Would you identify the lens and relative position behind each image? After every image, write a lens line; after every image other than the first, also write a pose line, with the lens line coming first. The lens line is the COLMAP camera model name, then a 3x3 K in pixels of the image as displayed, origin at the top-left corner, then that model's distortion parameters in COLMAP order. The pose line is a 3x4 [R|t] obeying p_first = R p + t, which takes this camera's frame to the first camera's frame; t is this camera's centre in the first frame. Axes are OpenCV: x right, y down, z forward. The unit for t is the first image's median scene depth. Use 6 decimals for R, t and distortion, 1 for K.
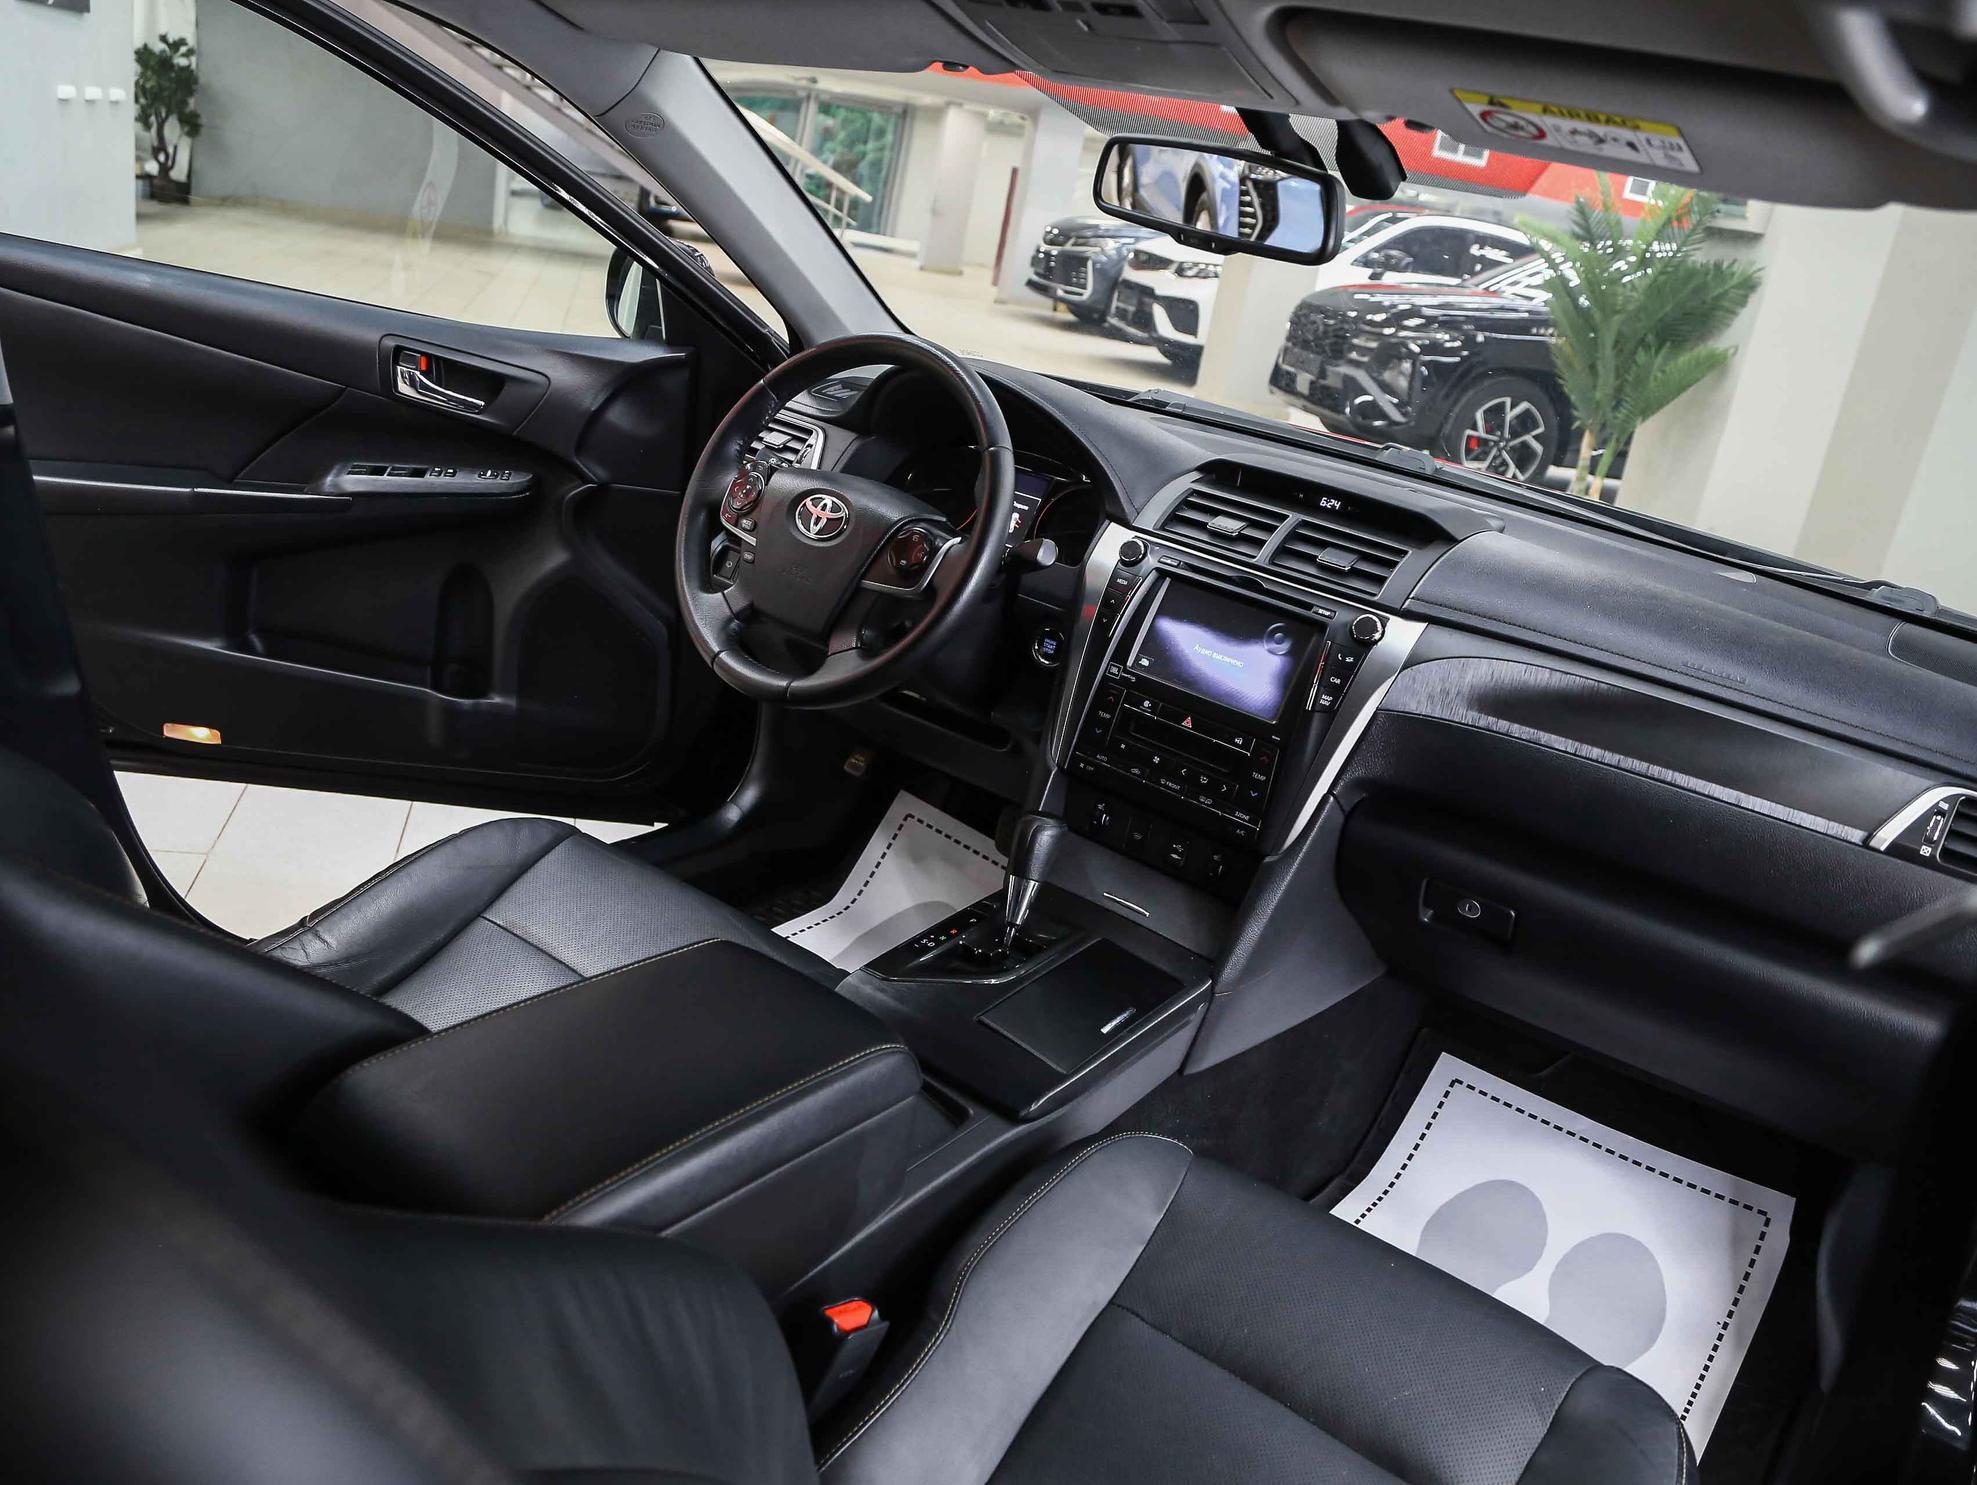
lens RADIAL K [[1595.1, 0, 1003.1], [0, 1595.1, 756.3], [0, 0, 1]] dist [-0.109658, 0.038319]
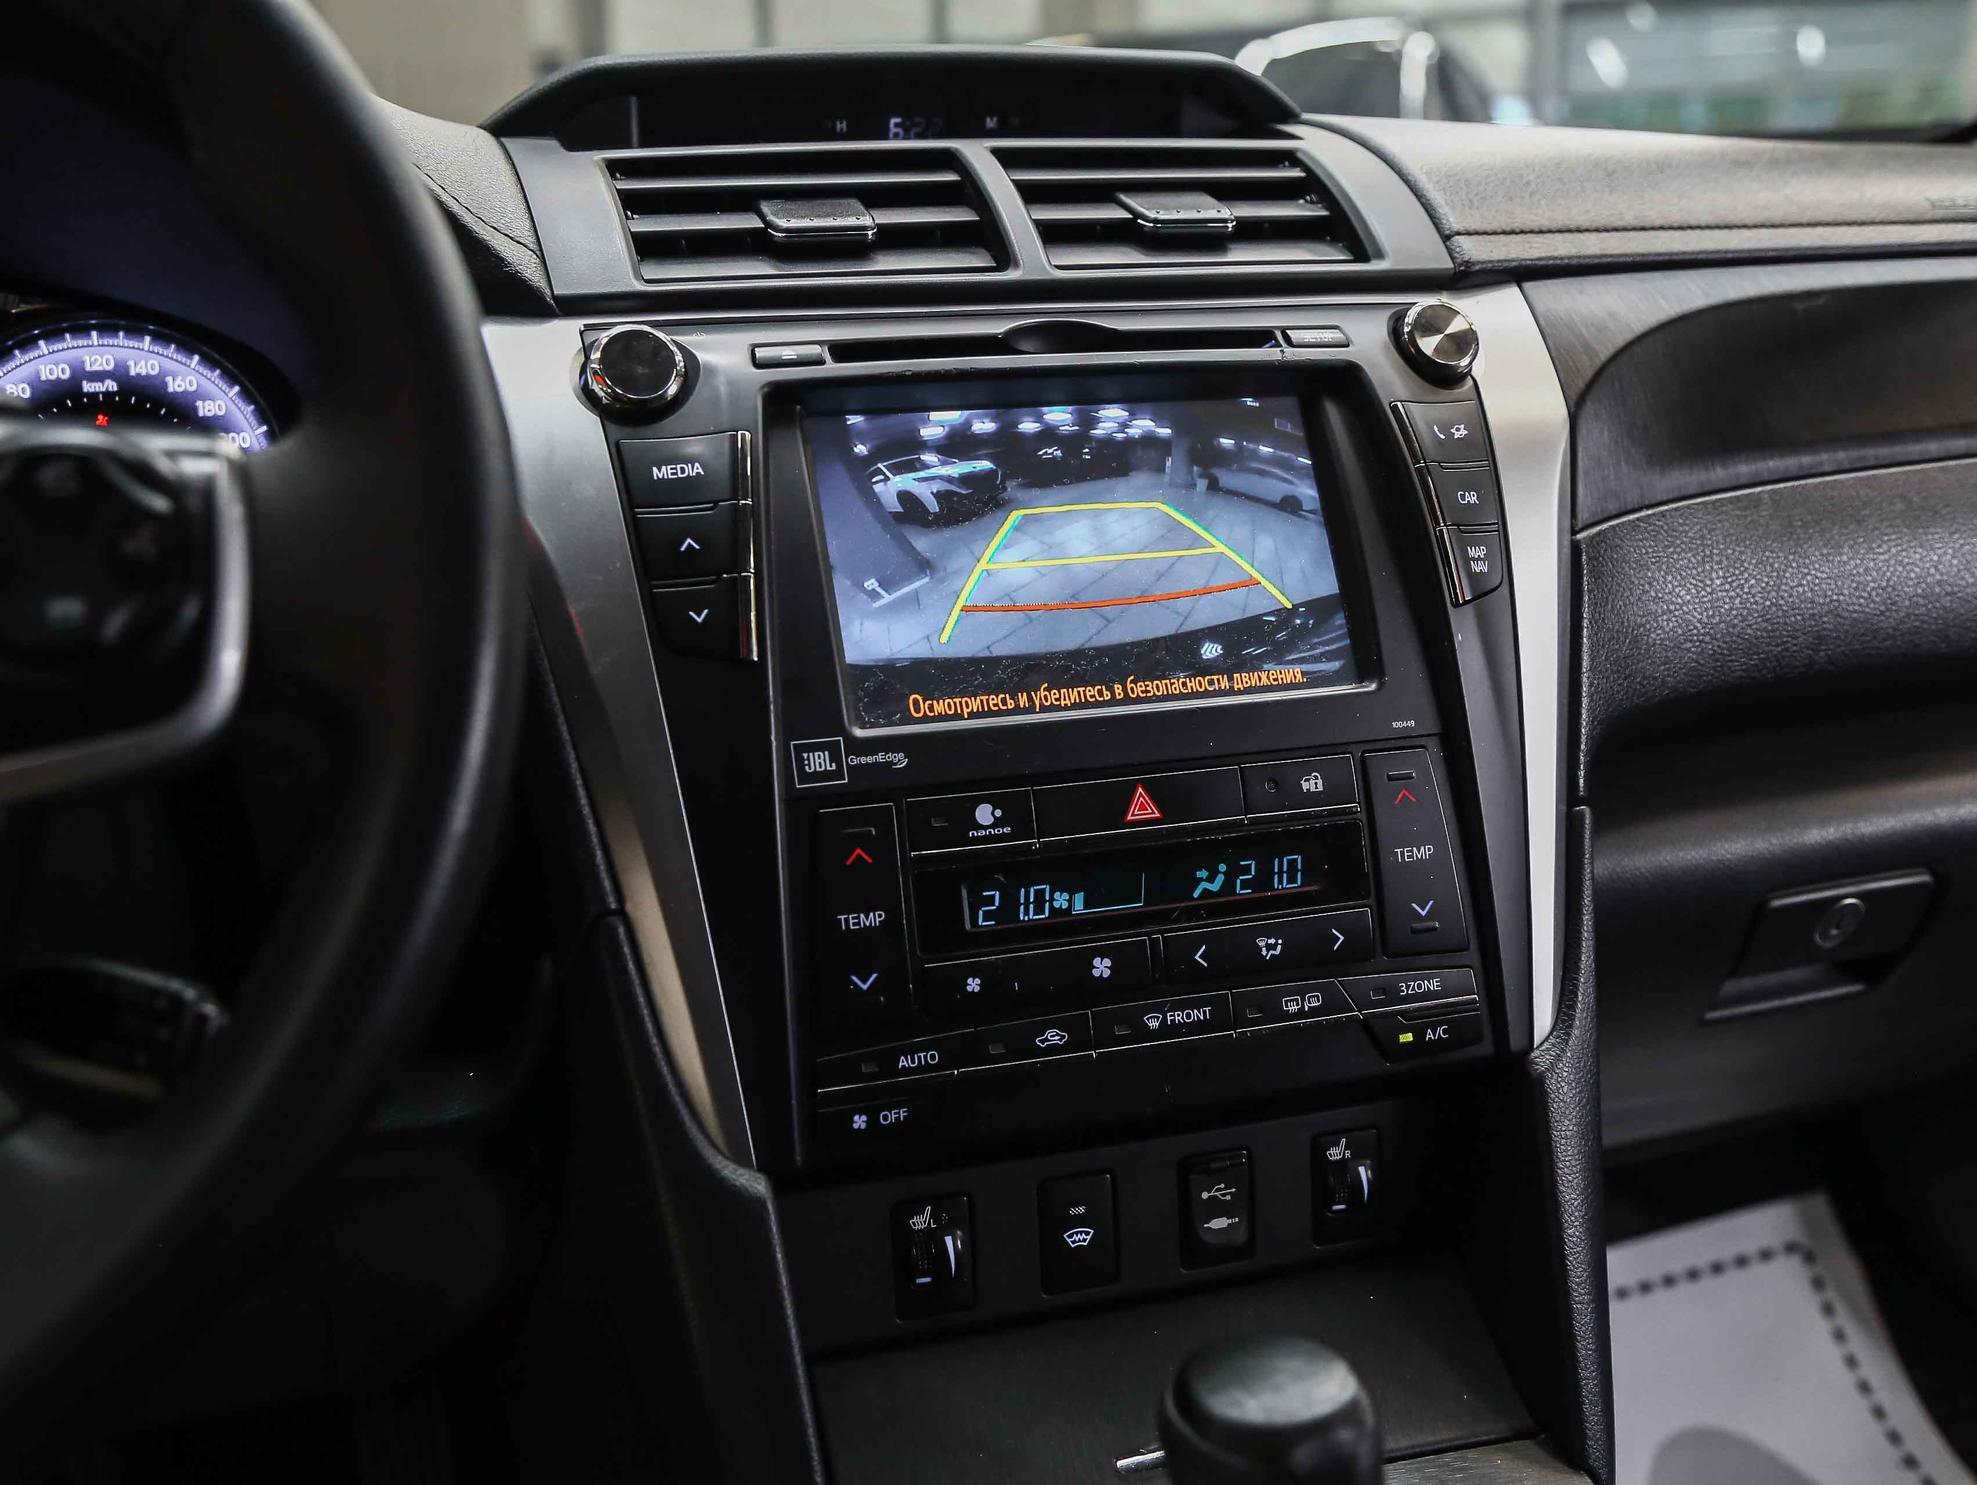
lens RADIAL K [[2092.9, 0, 992.3], [0, 2092.9, 751.1], [0, 0, 1]] dist [-0.004911, 0.000000]
pose [[0.544560, -0.355579, 0.759617, -0.181228], [0.401298, 0.905750, 0.136298, -0.088183], [-0.736488, 0.230610, 0.635928, 0.701566]]
